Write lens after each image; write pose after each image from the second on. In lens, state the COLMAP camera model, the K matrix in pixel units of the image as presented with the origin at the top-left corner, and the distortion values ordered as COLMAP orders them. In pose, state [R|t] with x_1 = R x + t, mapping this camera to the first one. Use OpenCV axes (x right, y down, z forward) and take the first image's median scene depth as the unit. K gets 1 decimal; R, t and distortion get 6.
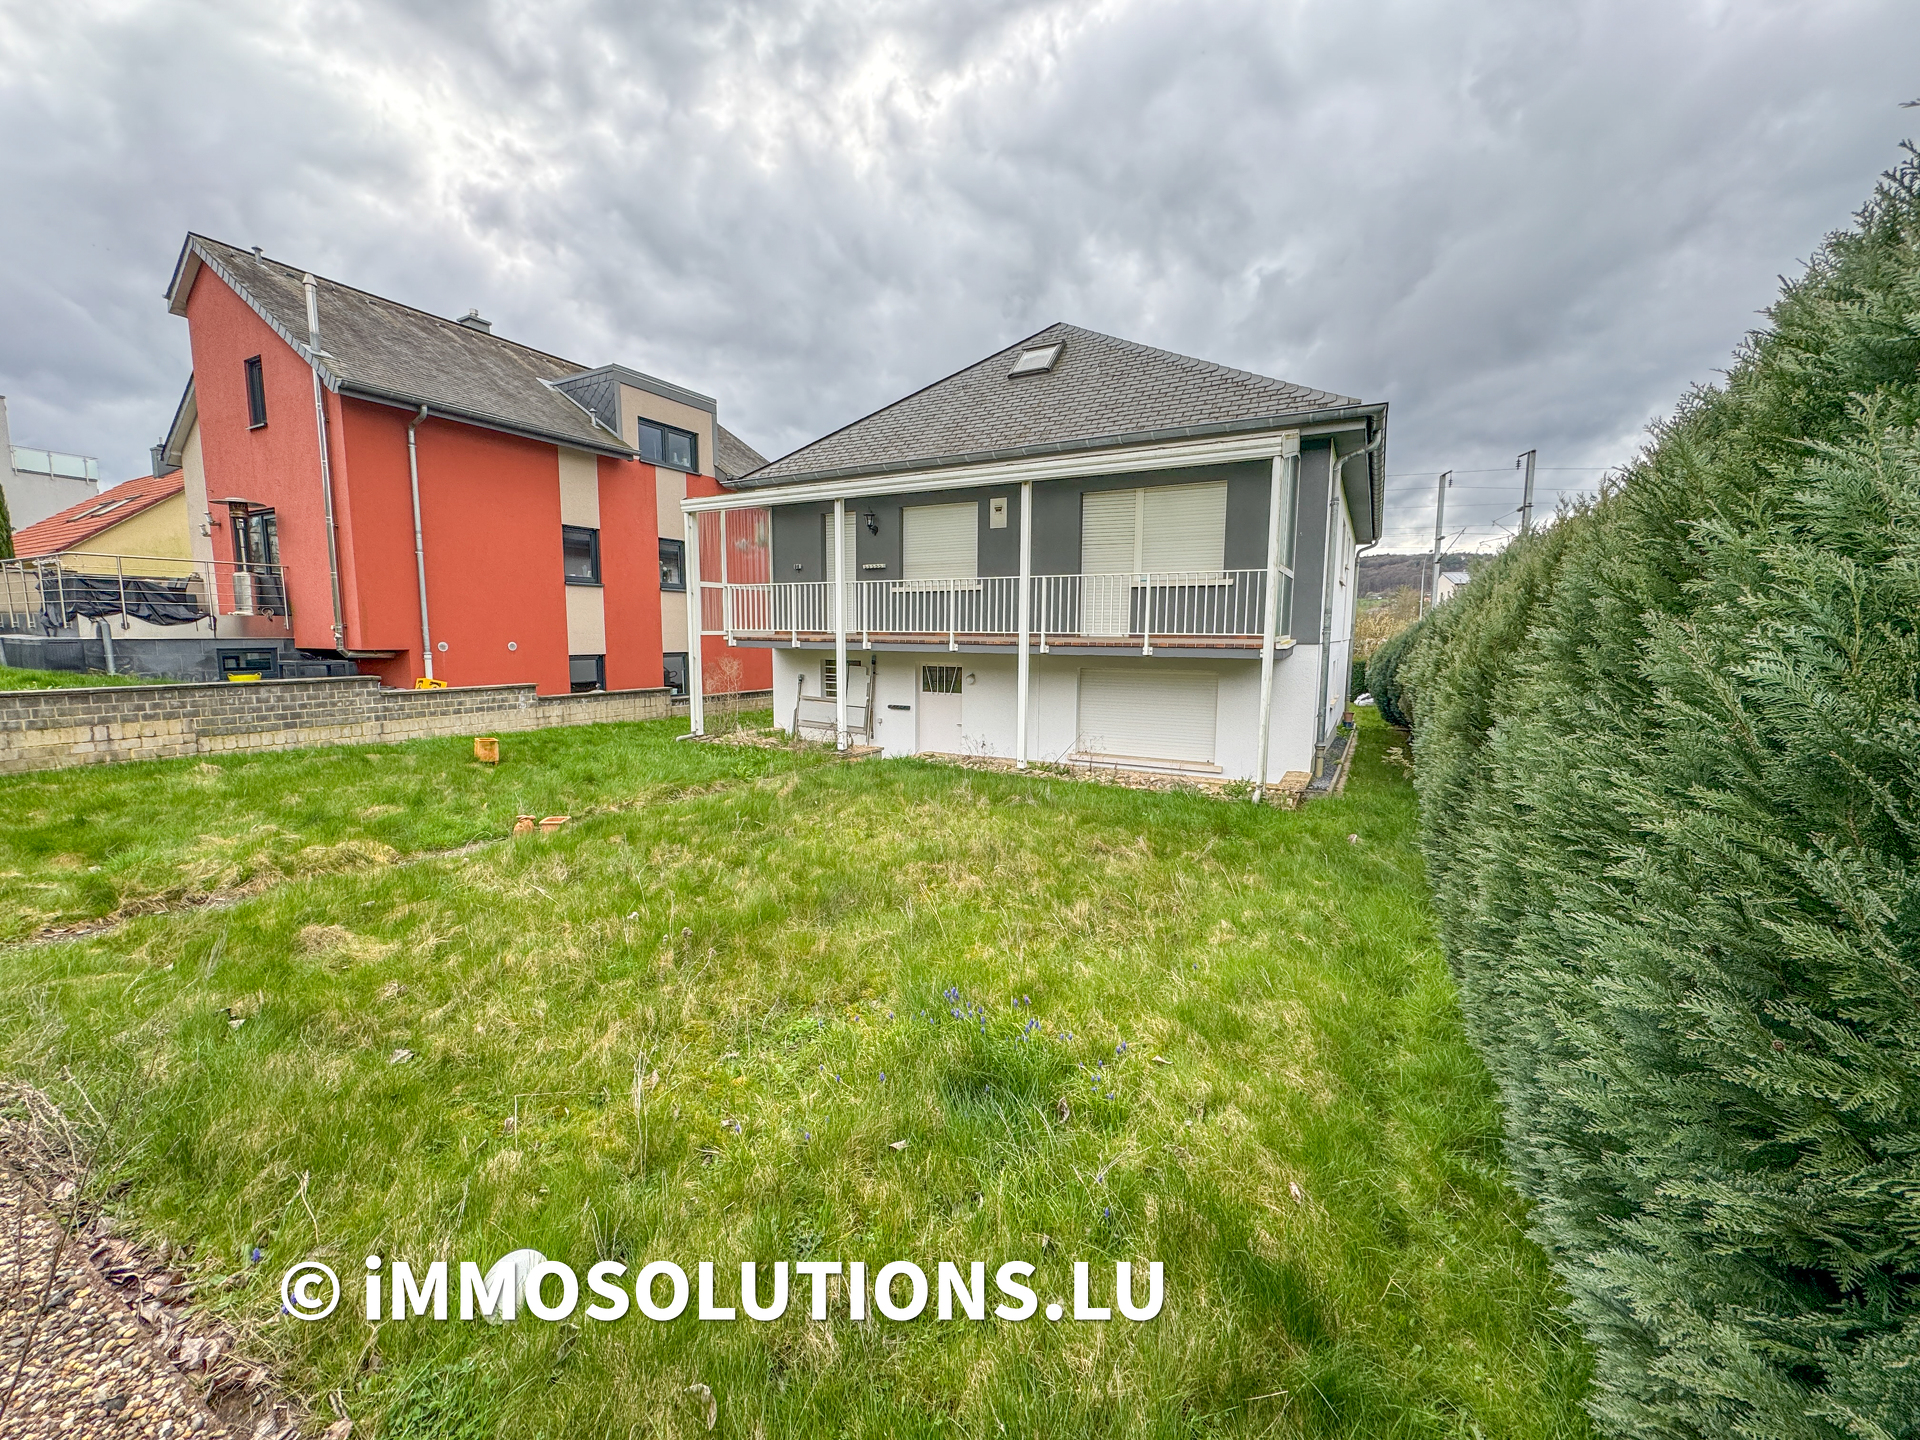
lens RADIAL K [[763.5, 0, 944.6], [0, 763.5, 716.6], [0, 0, 1]] dist [-0.002902, 0.001058]
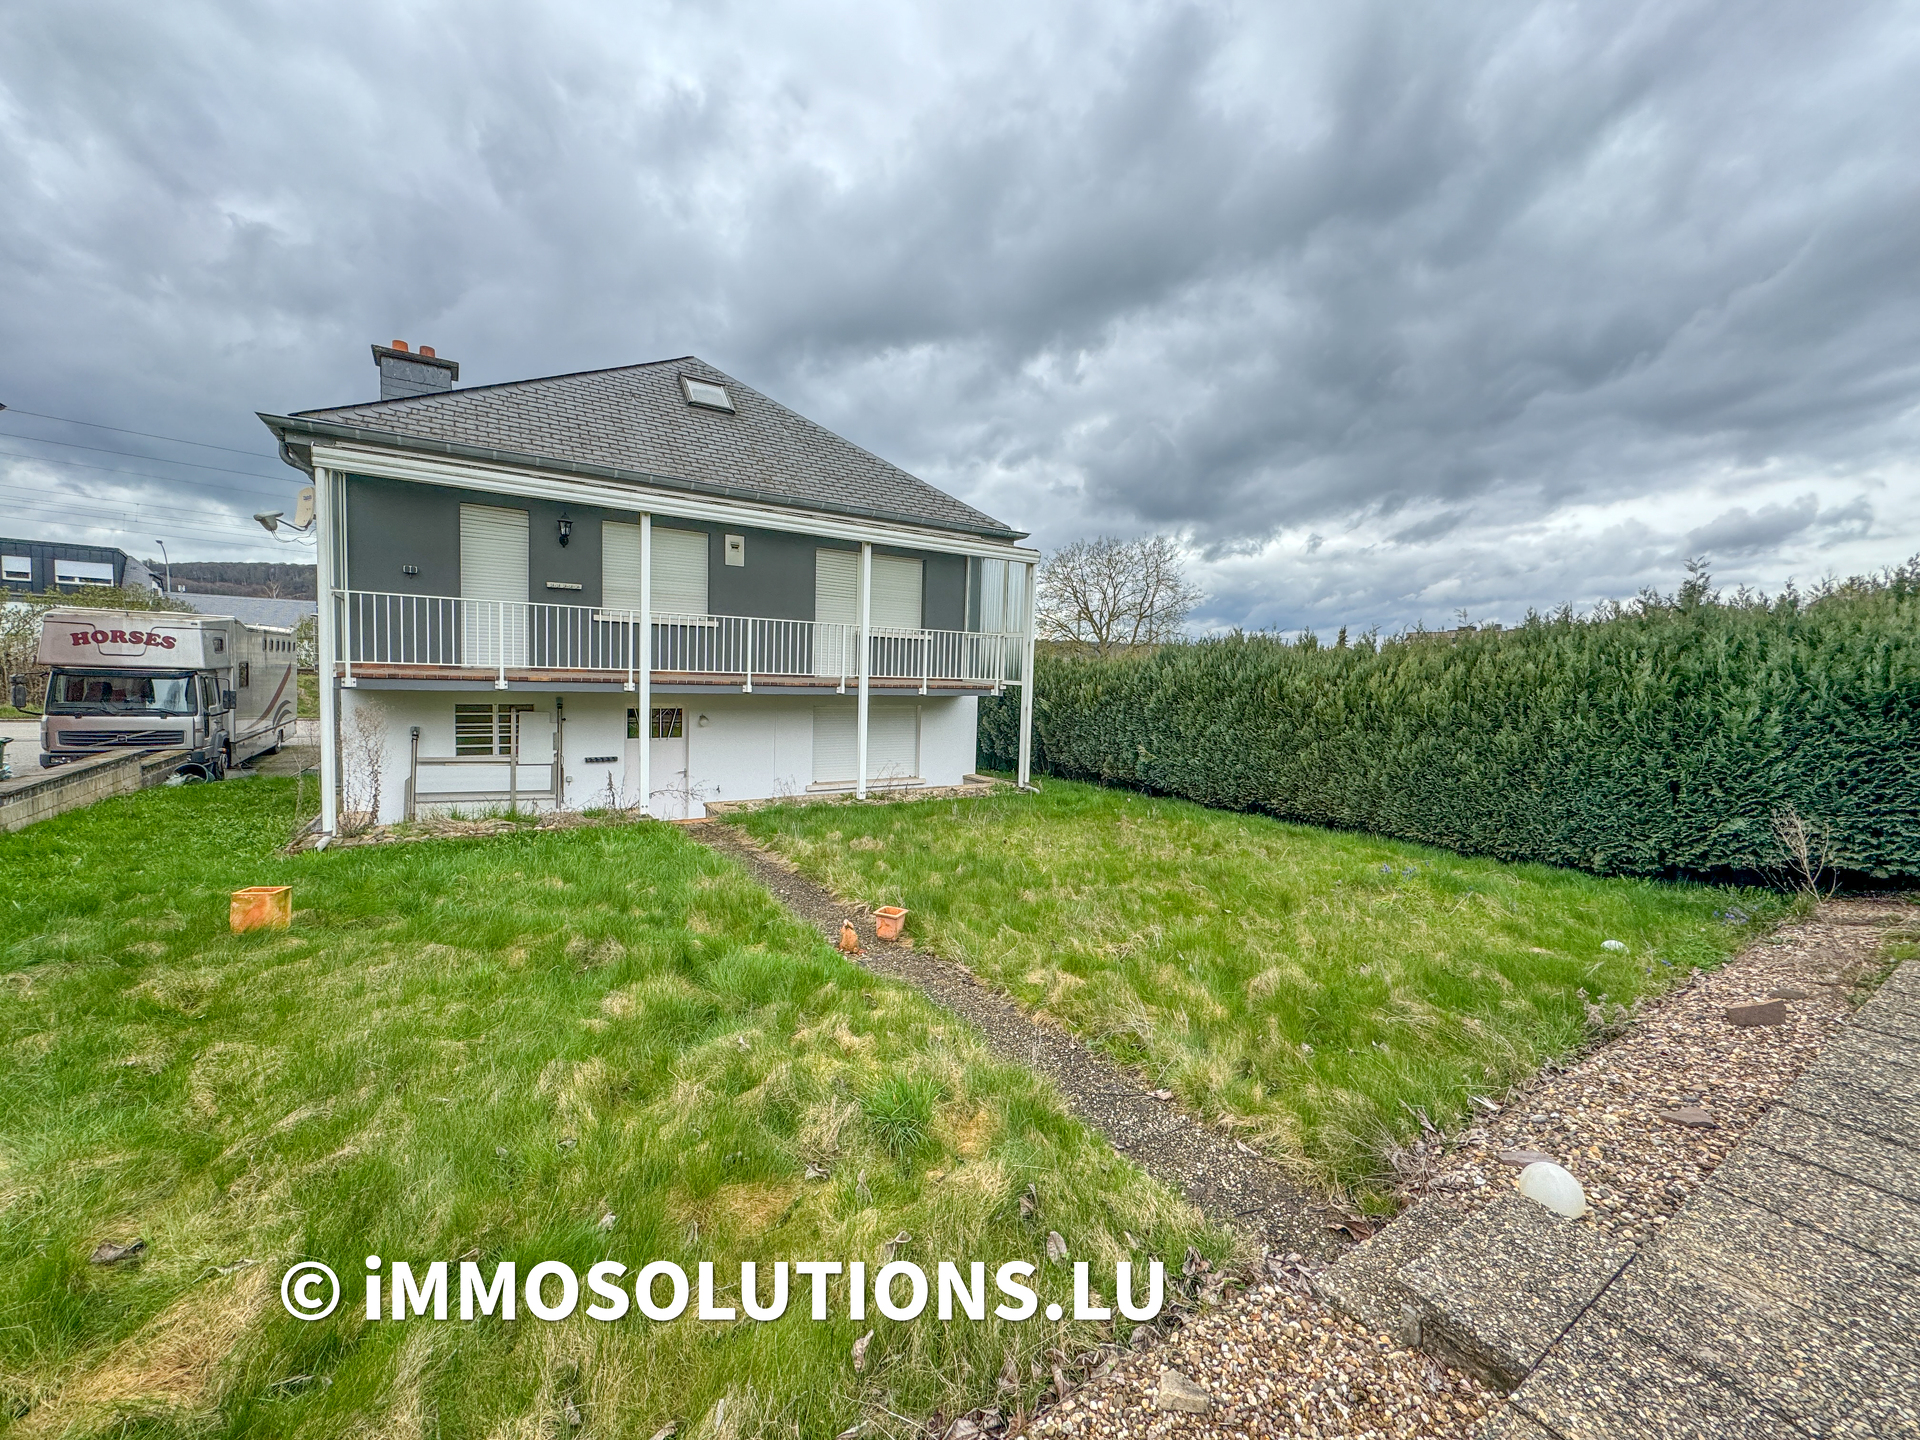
lens RADIAL K [[763.5, 0, 921.5], [0, 763.5, 741.4], [0, 0, 1]] dist [-0.002902, 0.001058]
pose [[0.467346, -0.067657, 0.881482, -0.636476], [0.072651, 0.996634, 0.037977, -0.038781], [-0.881085, 0.046292, 0.470688, 0.309282]]
